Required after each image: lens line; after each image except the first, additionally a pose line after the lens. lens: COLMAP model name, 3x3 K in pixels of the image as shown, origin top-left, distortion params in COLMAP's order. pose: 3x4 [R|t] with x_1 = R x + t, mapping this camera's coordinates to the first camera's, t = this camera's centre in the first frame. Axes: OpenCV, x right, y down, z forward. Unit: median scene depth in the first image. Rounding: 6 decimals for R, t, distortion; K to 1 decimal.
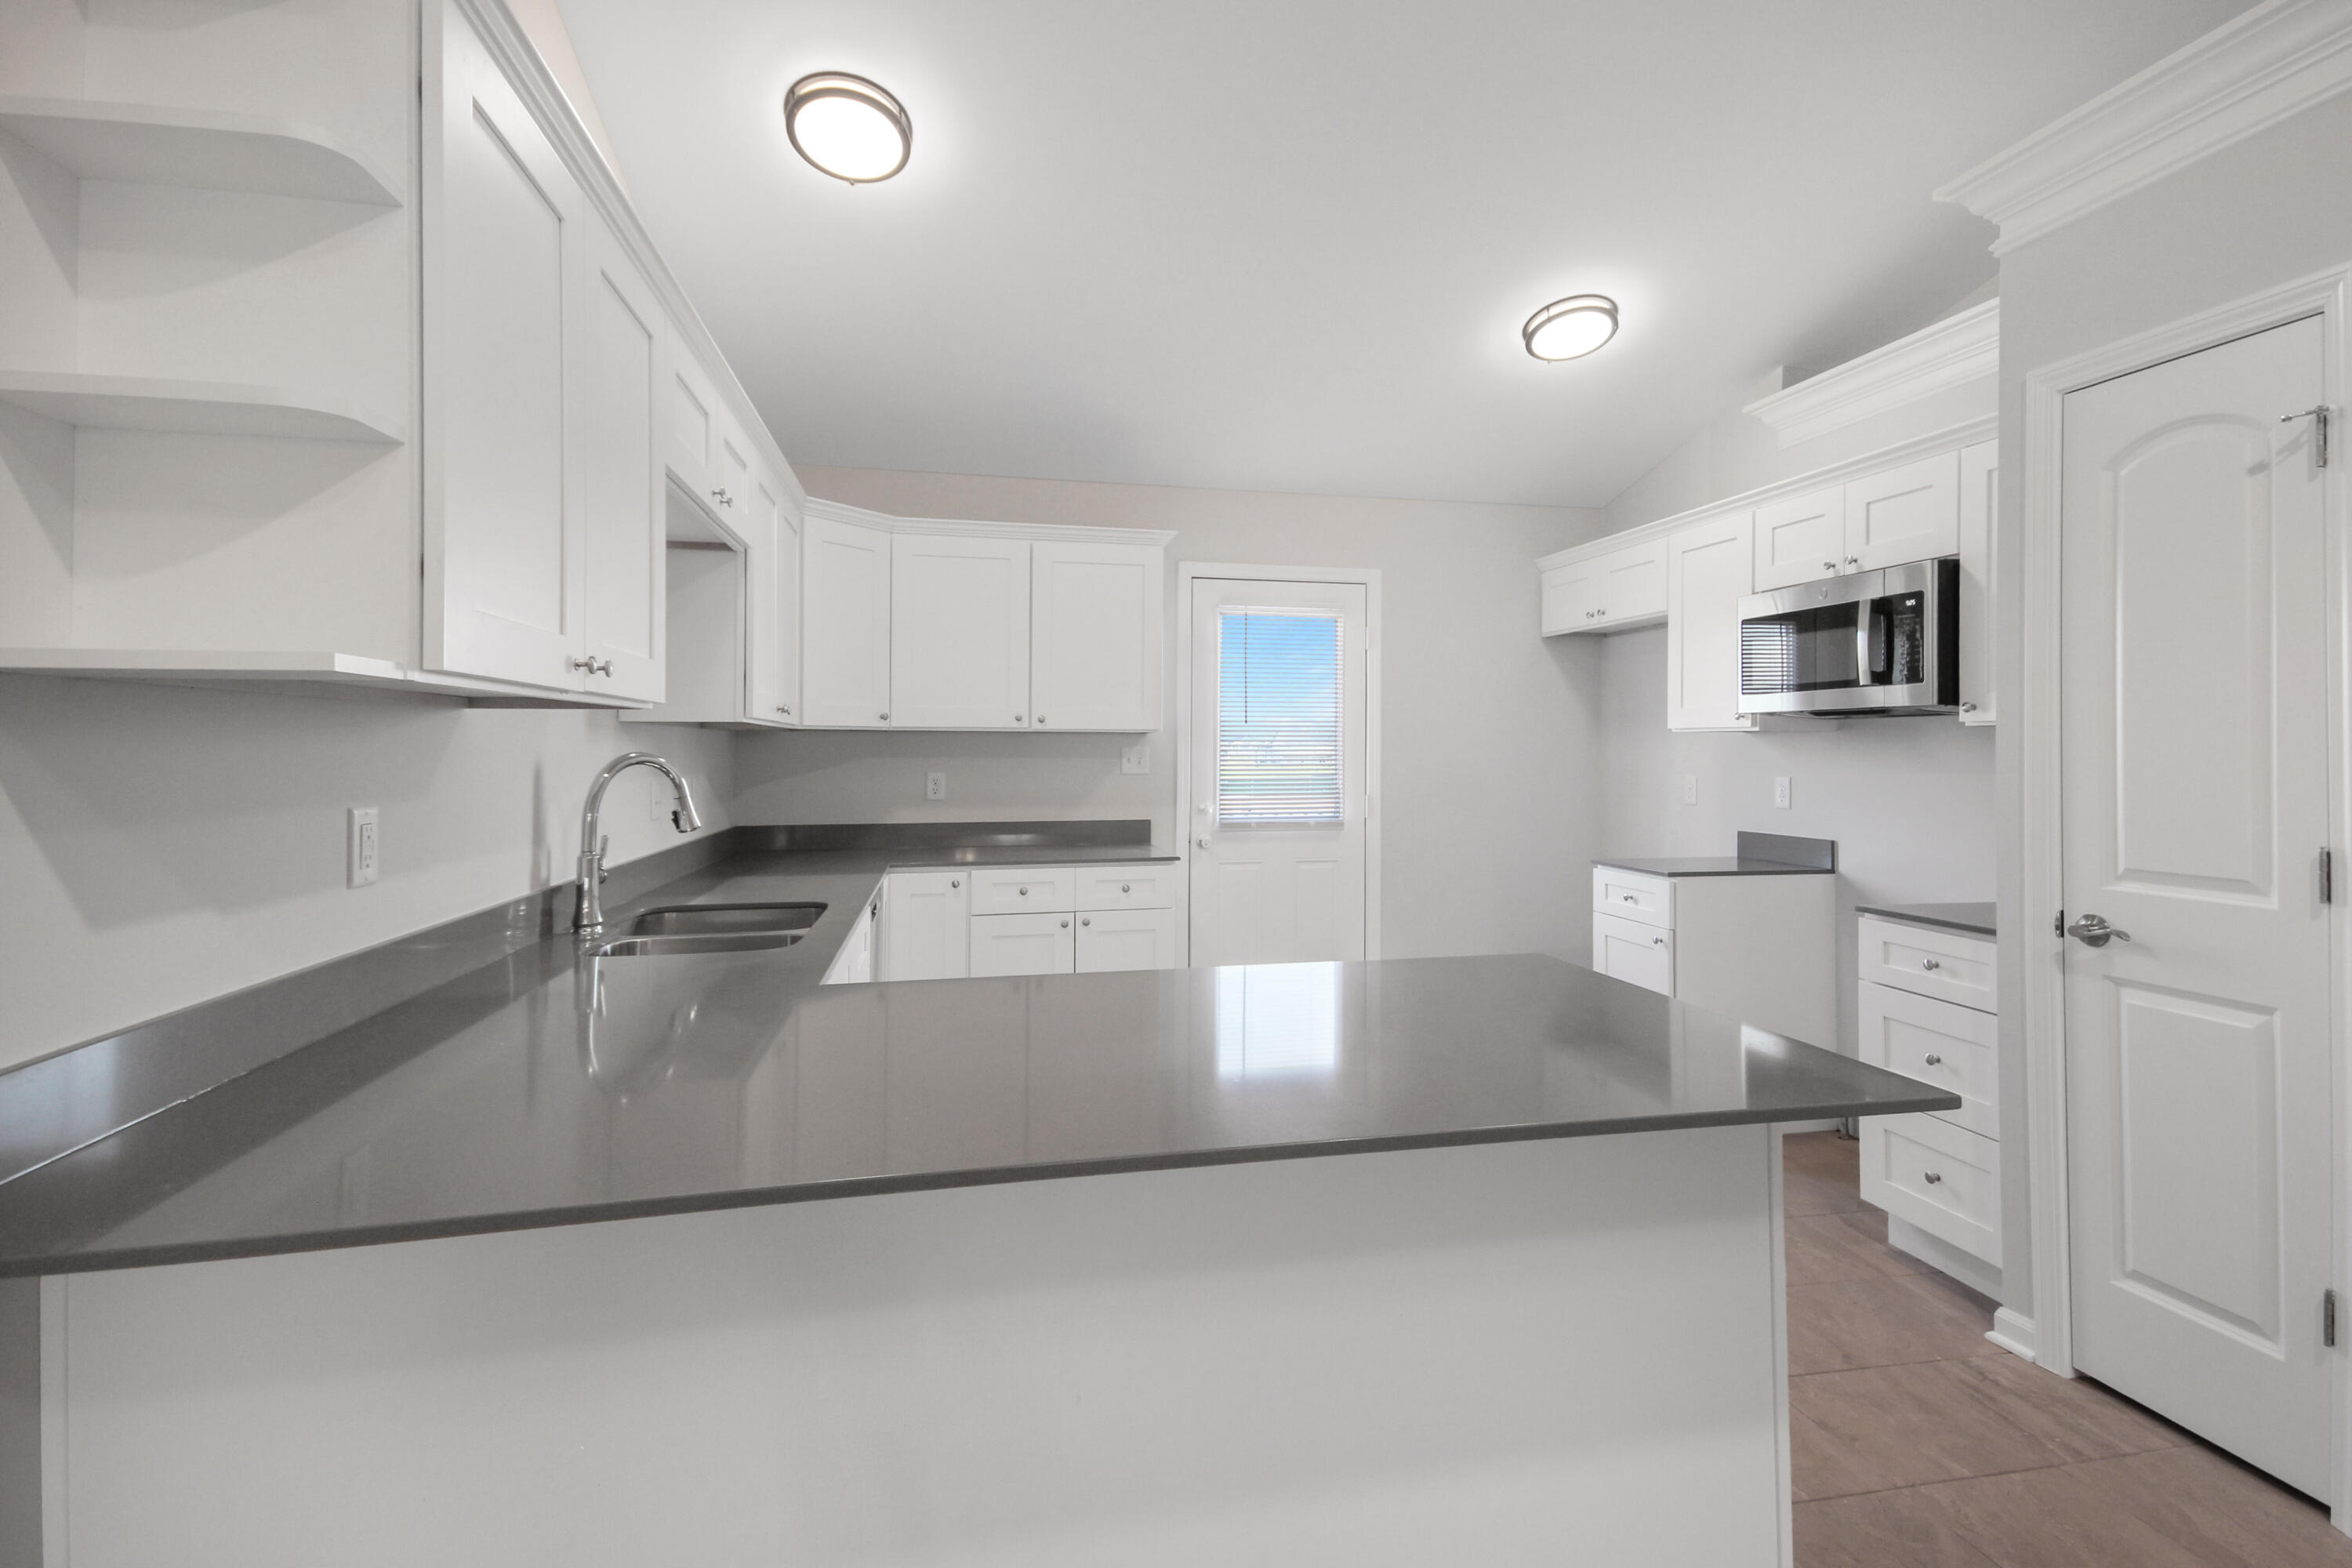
lens RADIAL K [[1101.5, 0, 1184.9], [0, 1101.5, 762.5], [0, 0, 1]] dist [0.022168, -0.000120]
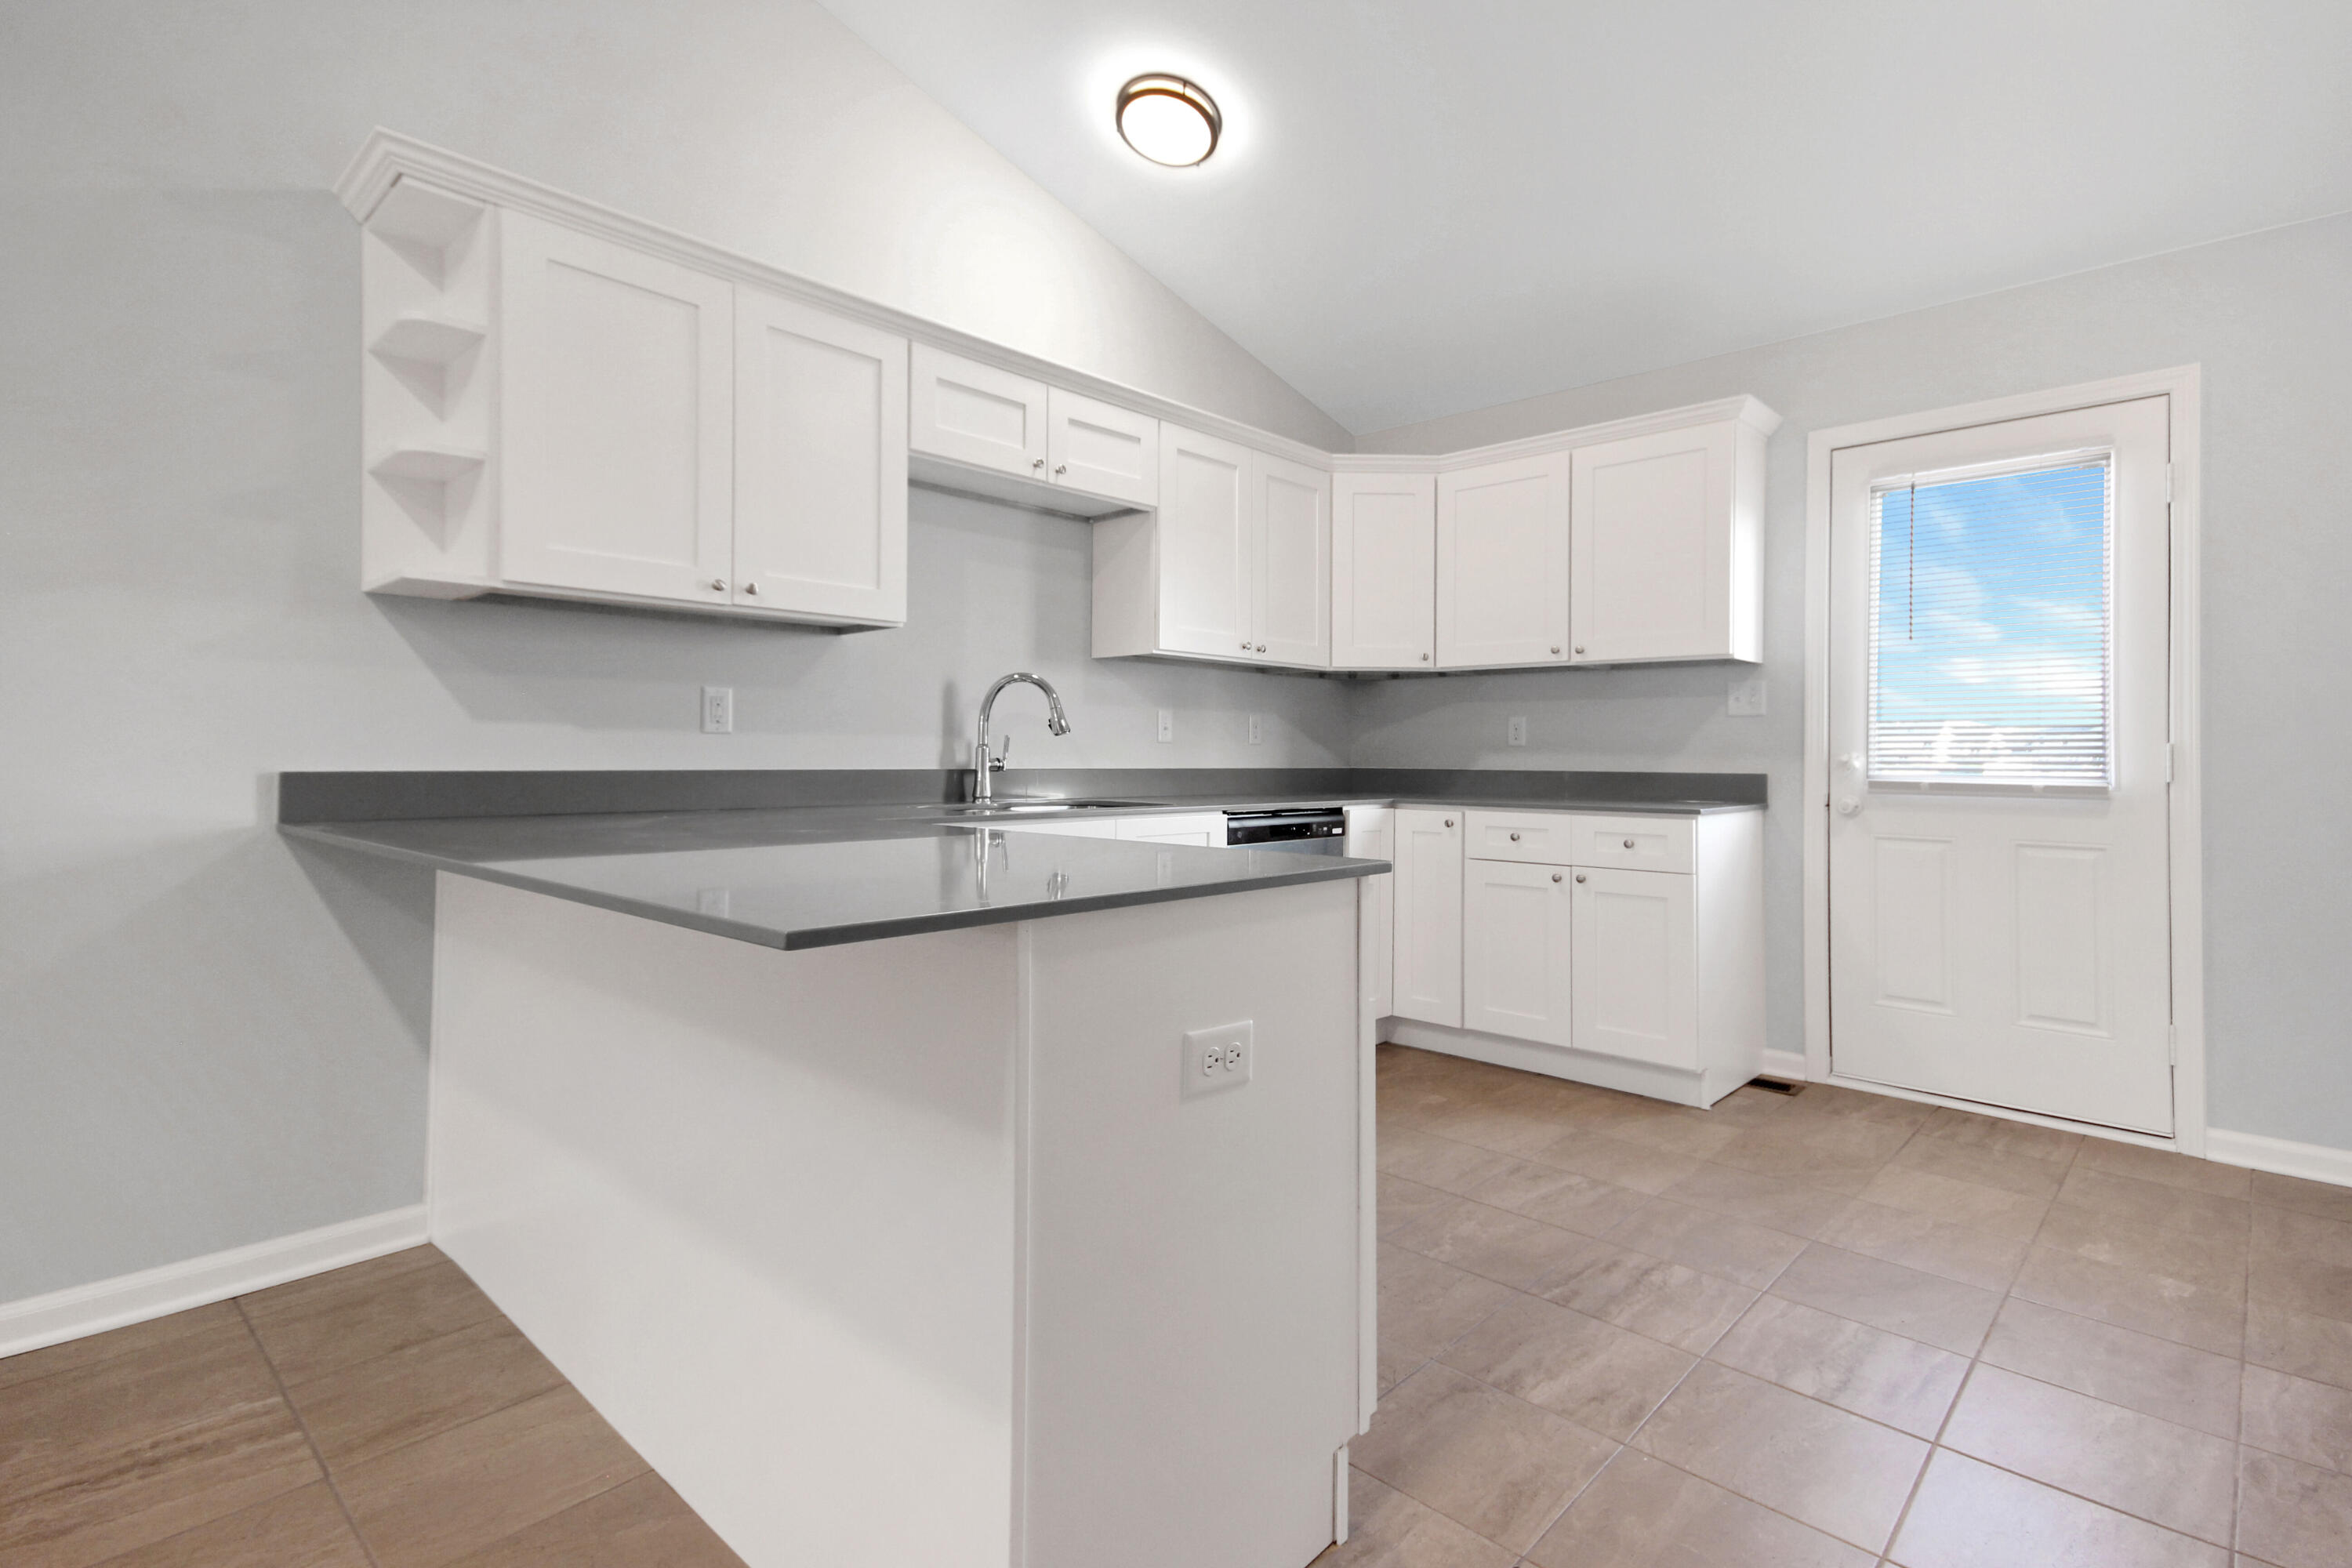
lens RADIAL K [[1101.5, 0, 1181.0], [0, 1101.5, 769.7], [0, 0, 1]] dist [0.022168, -0.000120]
pose [[0.566652, 0.016911, -0.823783, 0.417279], [-0.016709, 0.999820, 0.009031, 0.053599], [0.823787, 0.008647, 0.566833, 0.236592]]
